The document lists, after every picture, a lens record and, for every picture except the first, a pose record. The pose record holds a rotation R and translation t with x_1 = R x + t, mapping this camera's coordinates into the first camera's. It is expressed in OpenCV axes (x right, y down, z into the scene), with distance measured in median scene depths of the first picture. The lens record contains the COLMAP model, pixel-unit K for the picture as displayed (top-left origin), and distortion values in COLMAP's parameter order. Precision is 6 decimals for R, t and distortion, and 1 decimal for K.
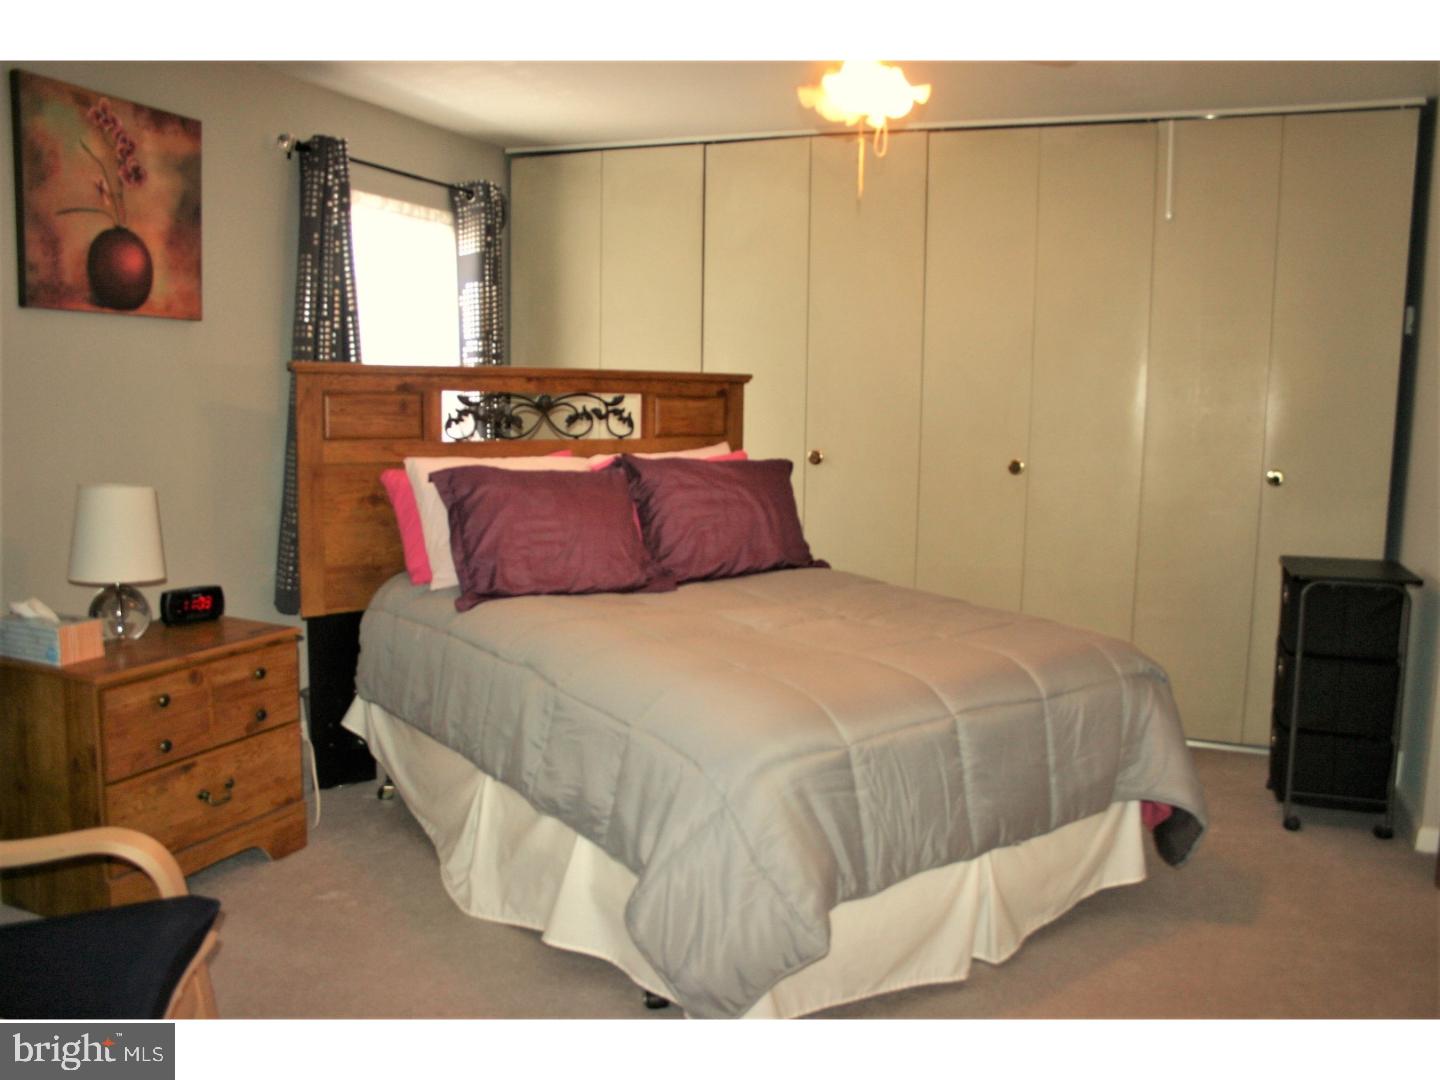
lens RADIAL K [[1212.0, 0, 704.1], [0, 1212.0, 540.1], [0, 0, 1]] dist [-0.160585, 0.135626]
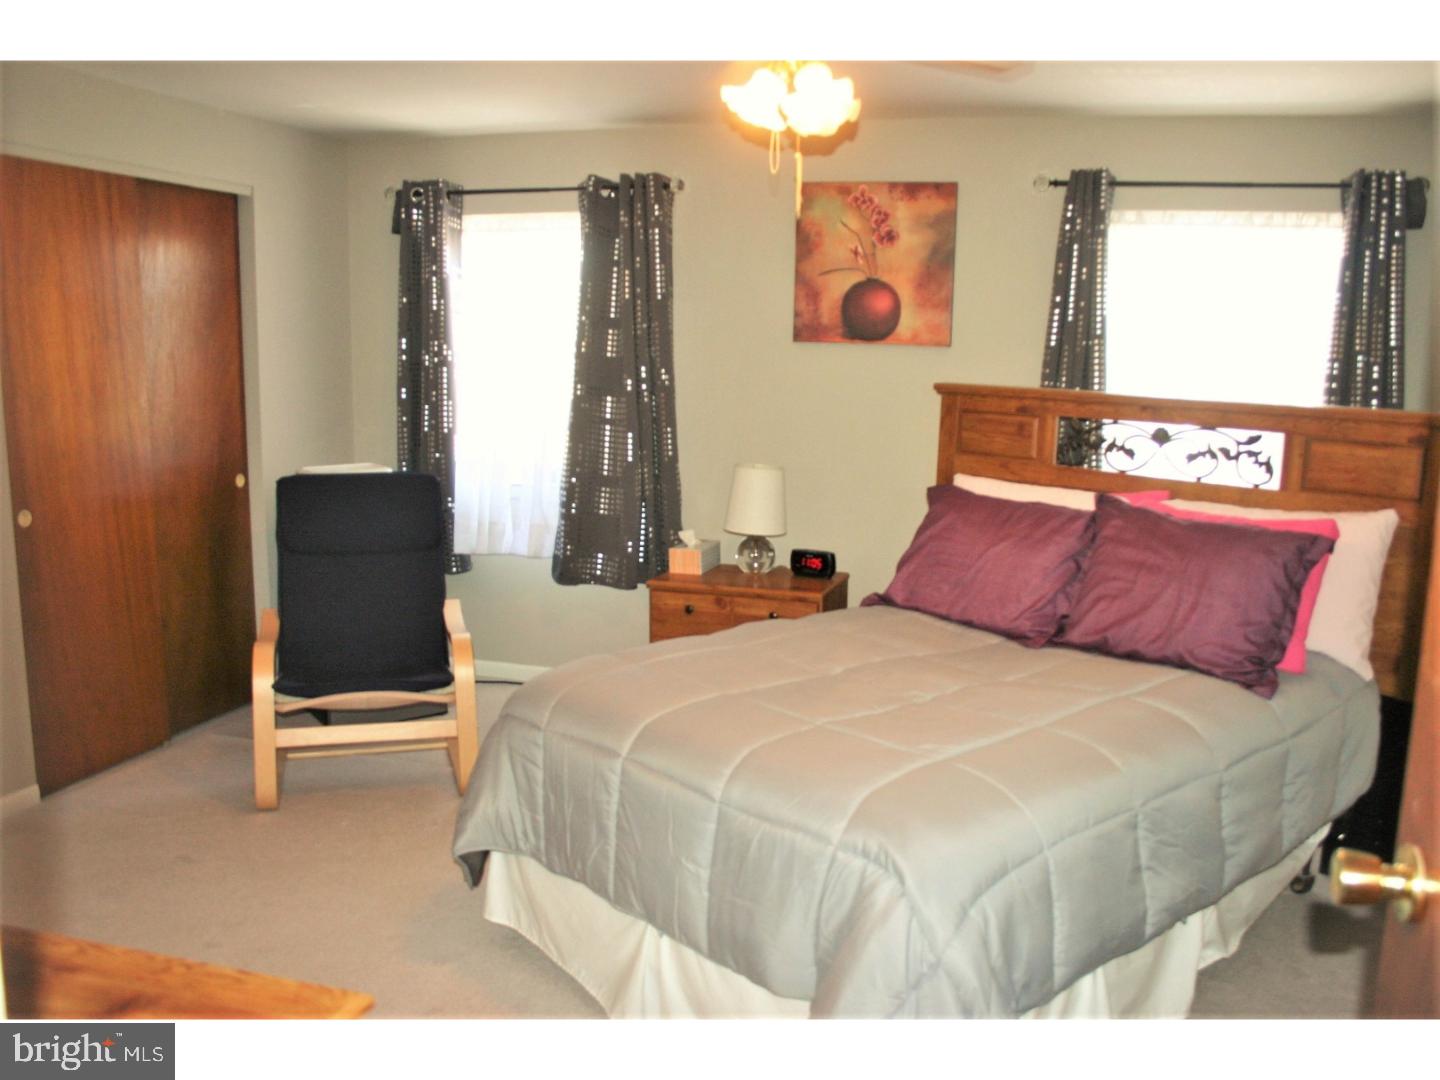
lens RADIAL K [[1212.0, 0, 704.1], [0, 1212.0, 540.1], [0, 0, 1]] dist [-0.160585, 0.135626]
pose [[0.085596, 0.142073, -0.986148, 0.867721], [-0.139127, 0.981788, 0.129369, -0.125680], [0.986568, 0.126126, 0.103804, 0.704179]]
